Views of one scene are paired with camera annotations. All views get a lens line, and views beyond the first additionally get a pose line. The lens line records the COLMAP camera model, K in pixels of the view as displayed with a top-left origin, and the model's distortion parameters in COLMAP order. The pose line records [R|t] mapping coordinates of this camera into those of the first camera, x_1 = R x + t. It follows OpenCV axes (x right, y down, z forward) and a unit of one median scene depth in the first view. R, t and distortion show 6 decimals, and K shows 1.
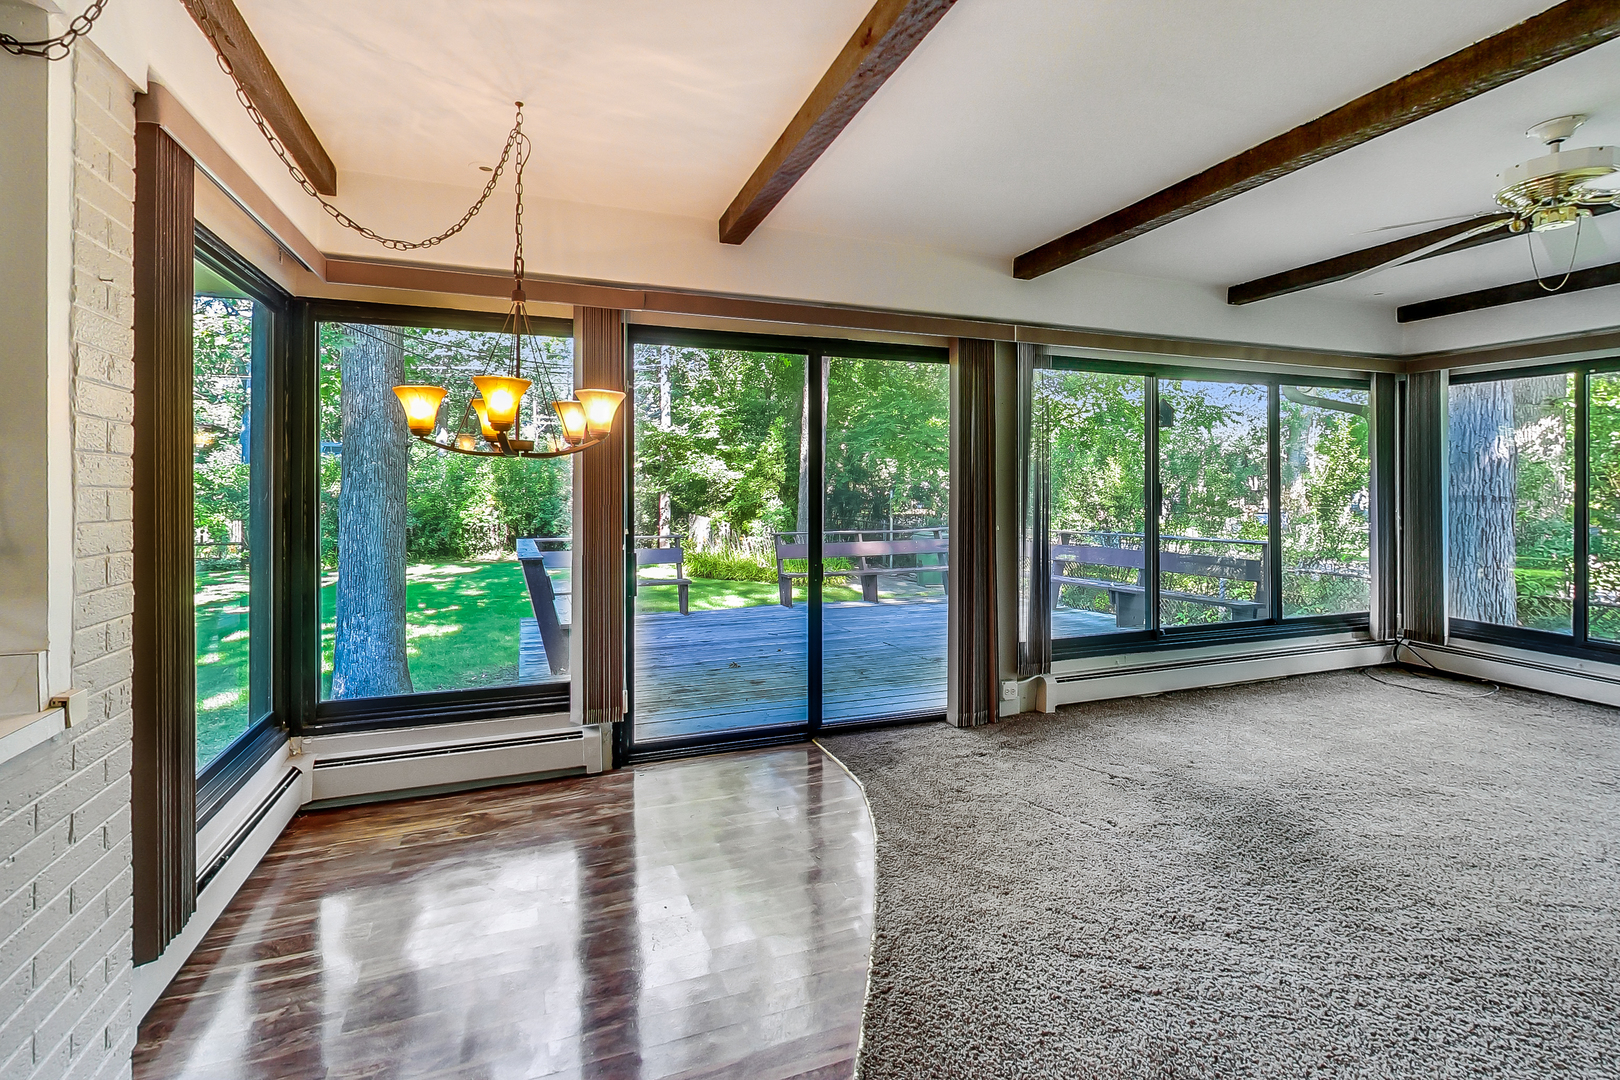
lens RADIAL K [[706.0, 0, 786.6], [0, 706.0, 486.9], [0, 0, 1]] dist [0.002385, 0.002903]
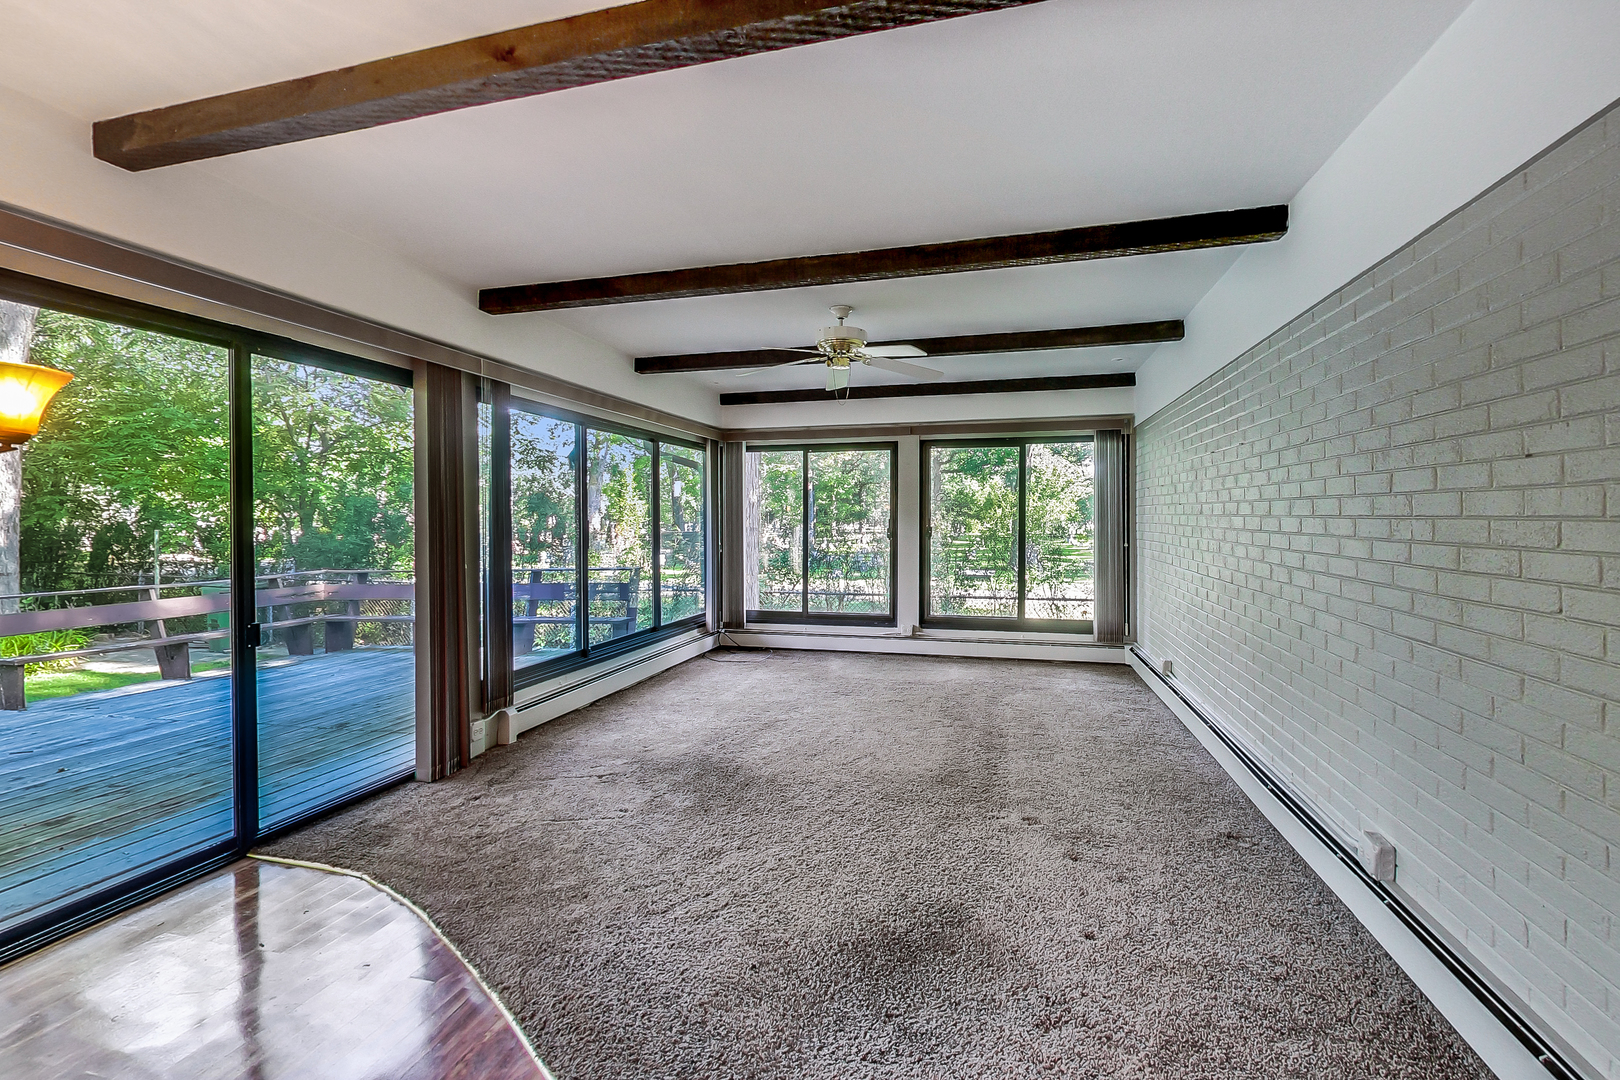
lens RADIAL K [[706.0, 0, 810.2], [0, 706.0, 525.9], [0, 0, 1]] dist [0.002385, 0.002903]
pose [[0.573222, -0.009561, 0.819344, -0.237200], [0.007361, 0.999952, 0.006519, 0.001519], [-0.819367, 0.002295, 0.573265, 0.060926]]
